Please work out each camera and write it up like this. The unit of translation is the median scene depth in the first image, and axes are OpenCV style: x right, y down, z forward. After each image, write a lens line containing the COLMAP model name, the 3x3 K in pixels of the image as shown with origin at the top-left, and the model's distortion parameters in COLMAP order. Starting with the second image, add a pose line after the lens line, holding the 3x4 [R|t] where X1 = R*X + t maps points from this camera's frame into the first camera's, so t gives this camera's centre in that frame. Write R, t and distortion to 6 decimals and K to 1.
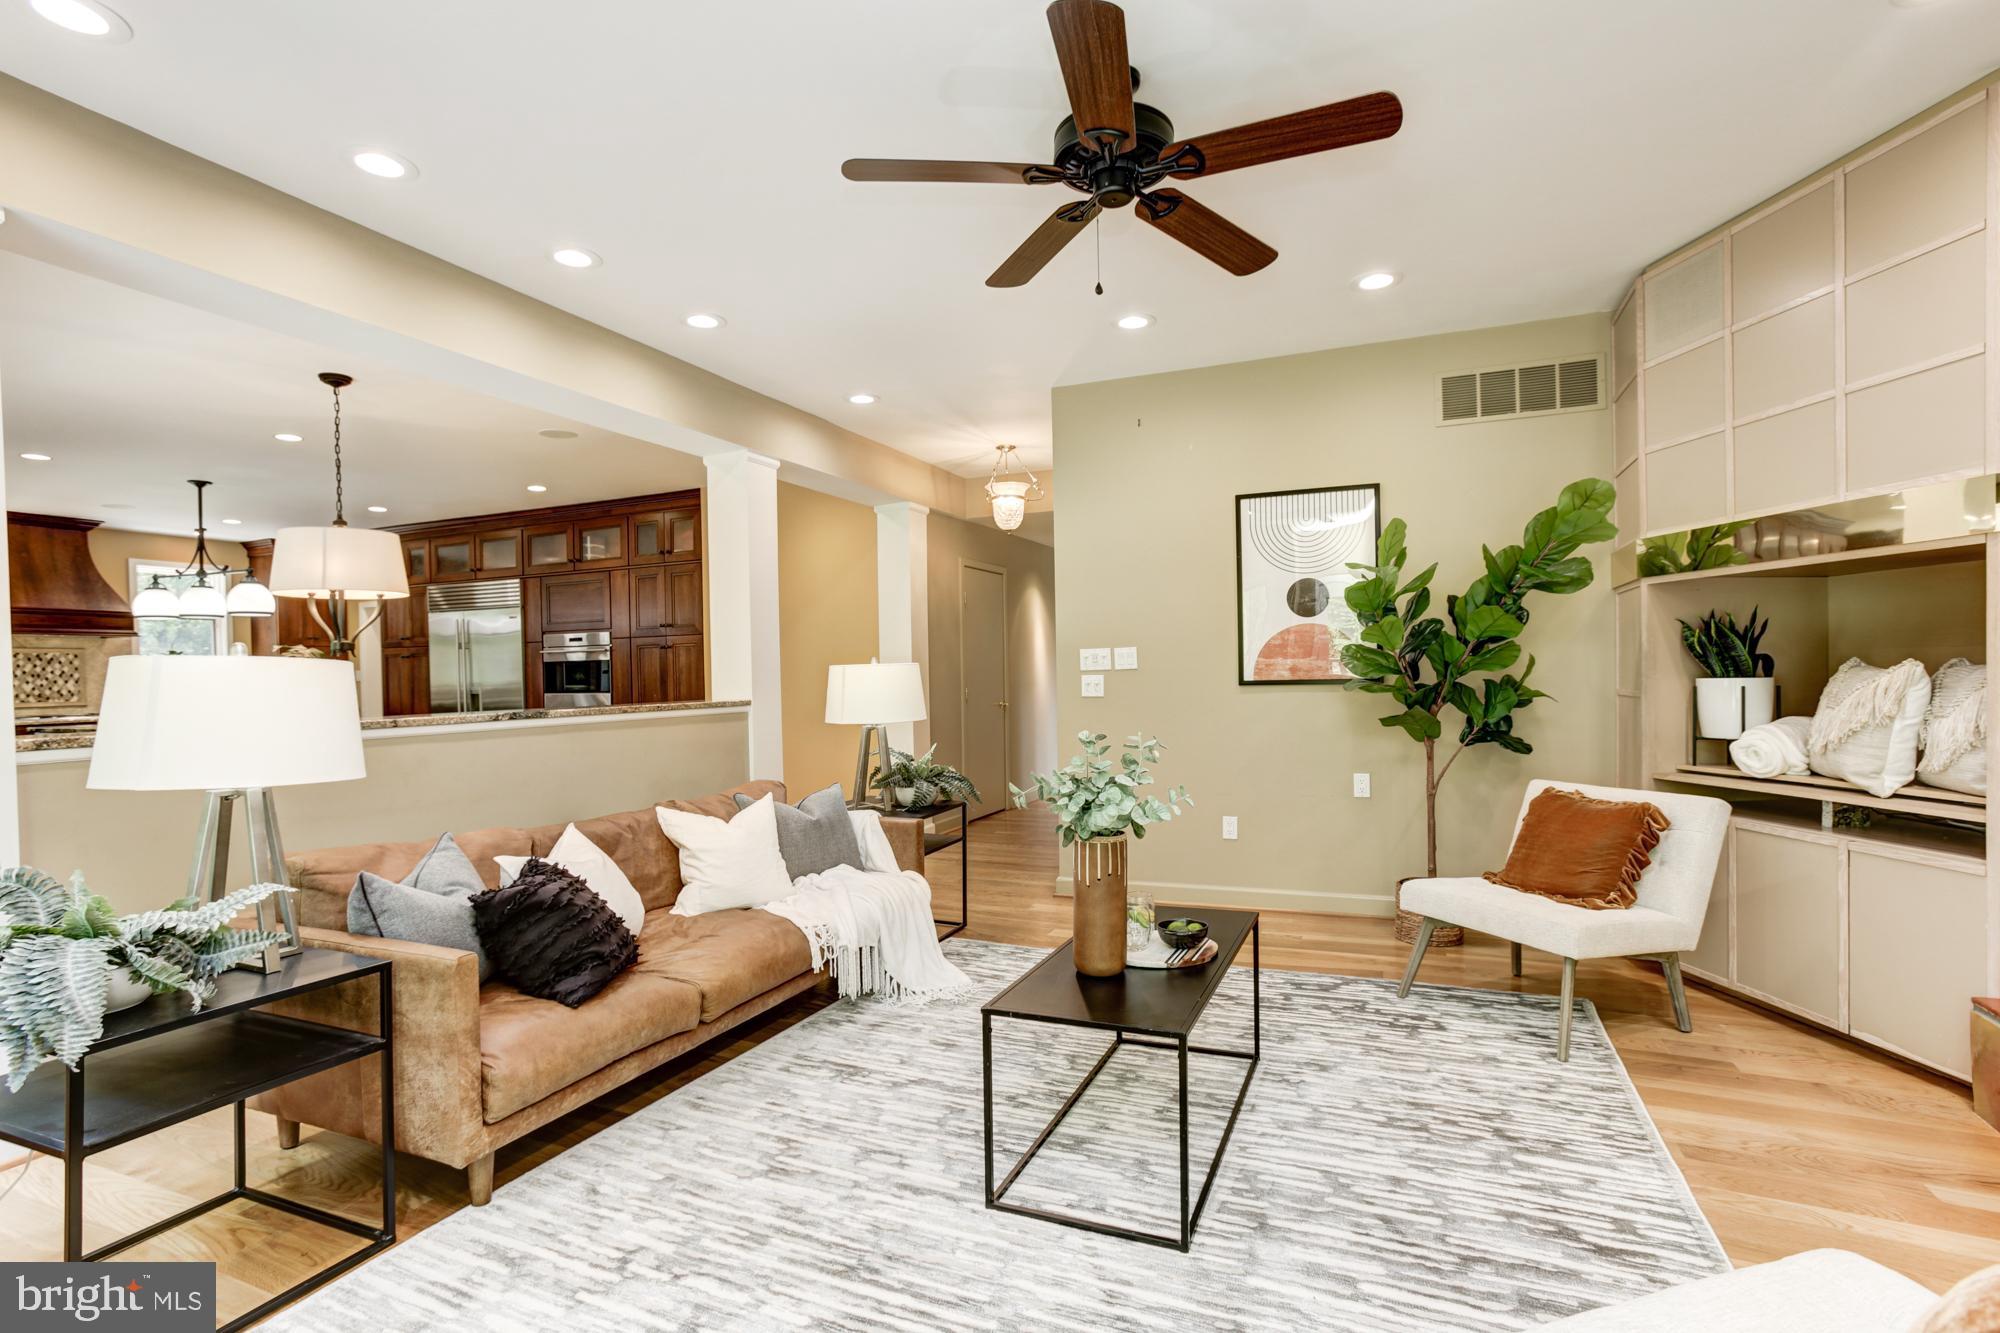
lens RADIAL K [[908.3, 0, 984.1], [0, 908.3, 636.1], [0, 0, 1]] dist [-0.040699, 0.016766]
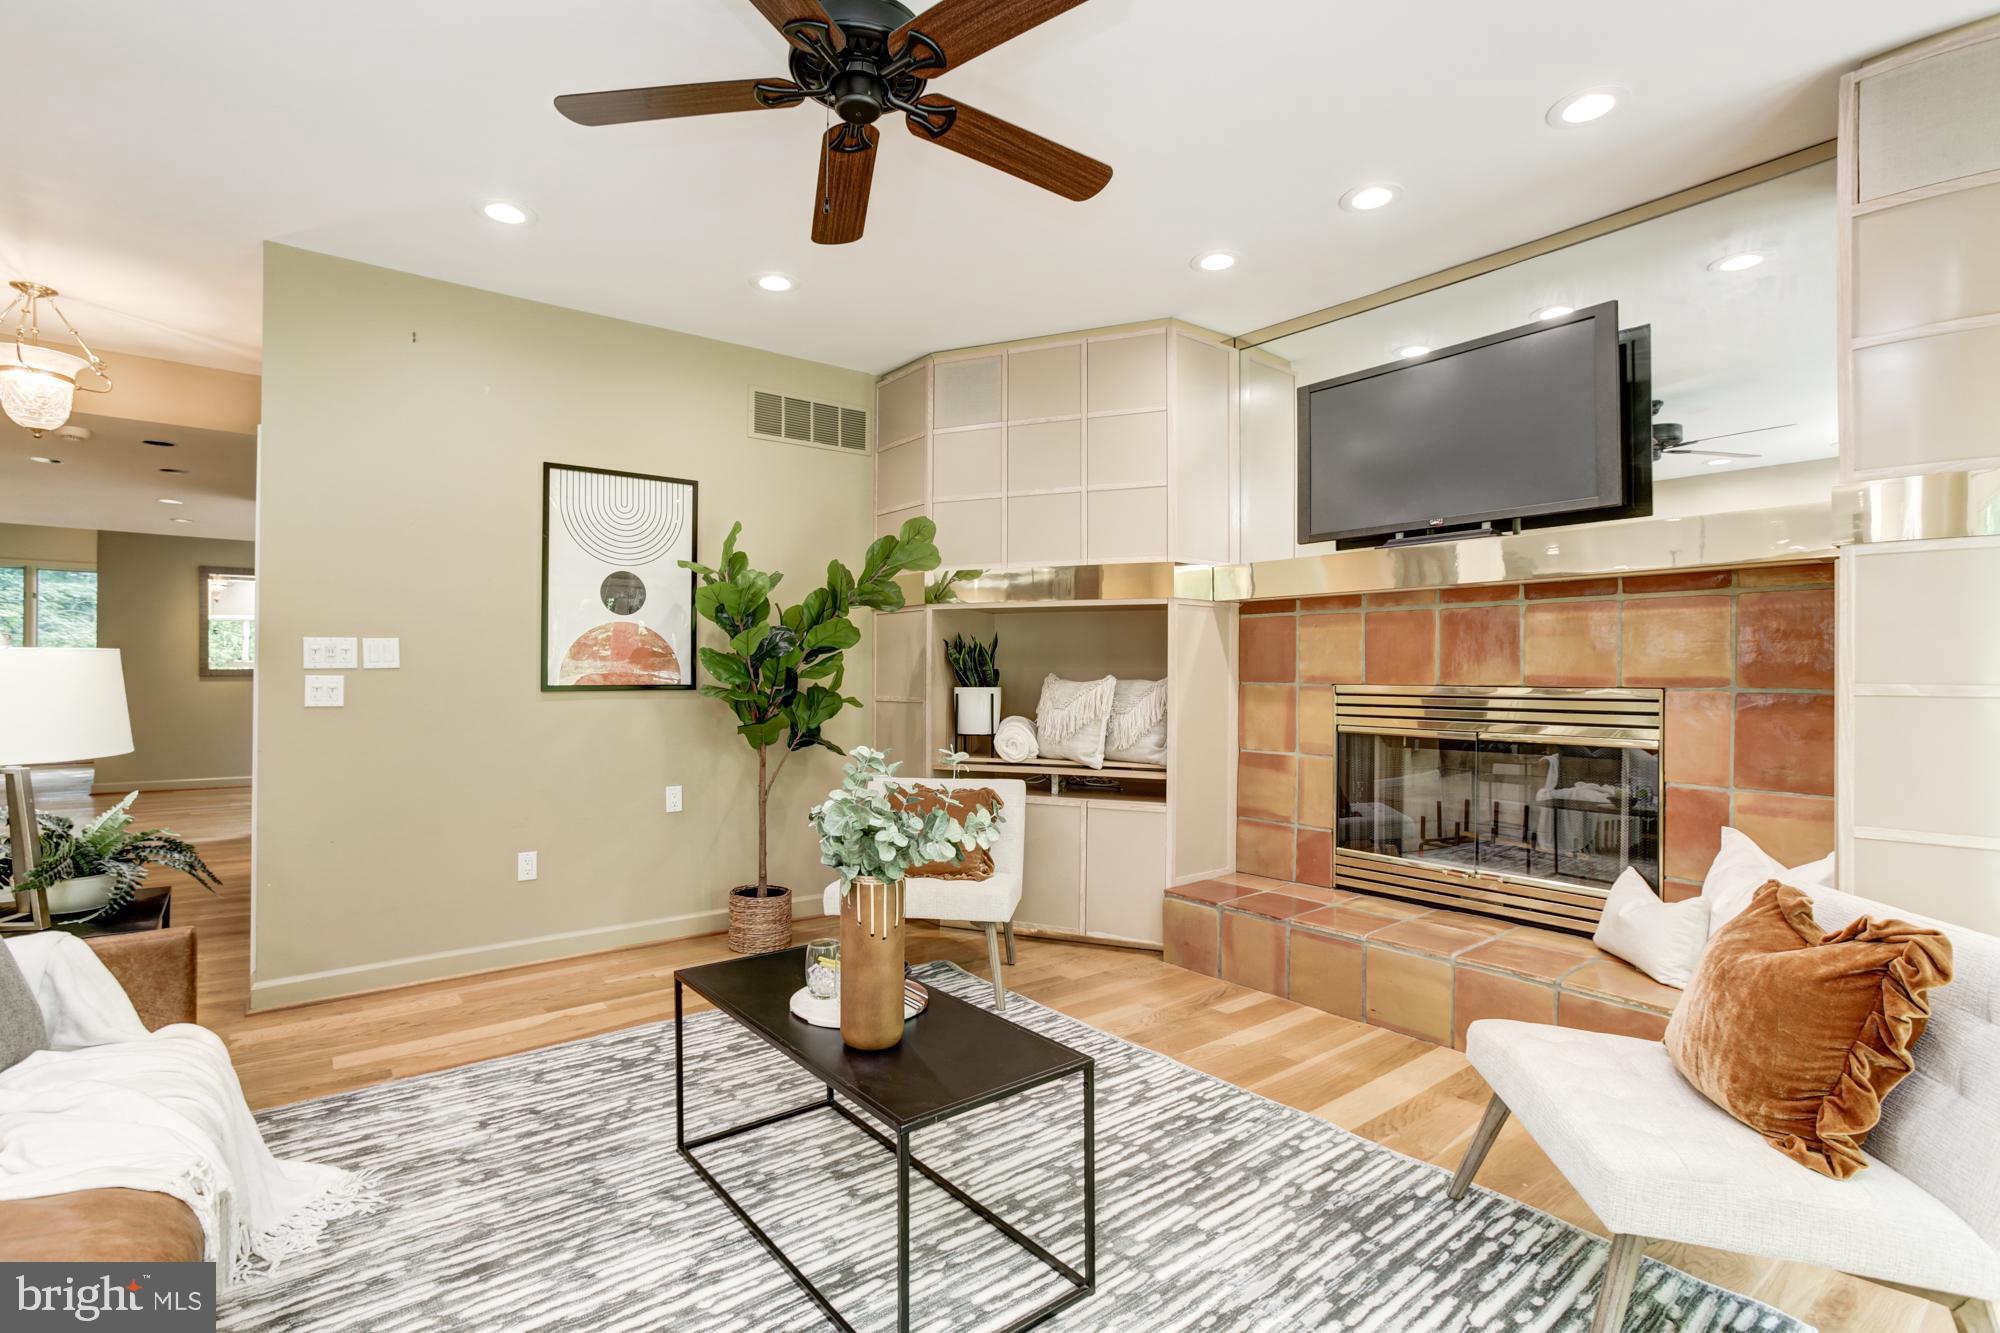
lens RADIAL K [[939.7, 0, 996.4], [0, 939.7, 626.6], [0, 0, 1]] dist [-0.075316, 0.045337]
pose [[0.490992, 0.061454, 0.868994, -0.340322], [-0.047816, 0.997906, -0.043553, 0.016706], [-0.869851, -0.020167, 0.492902, 0.302069]]
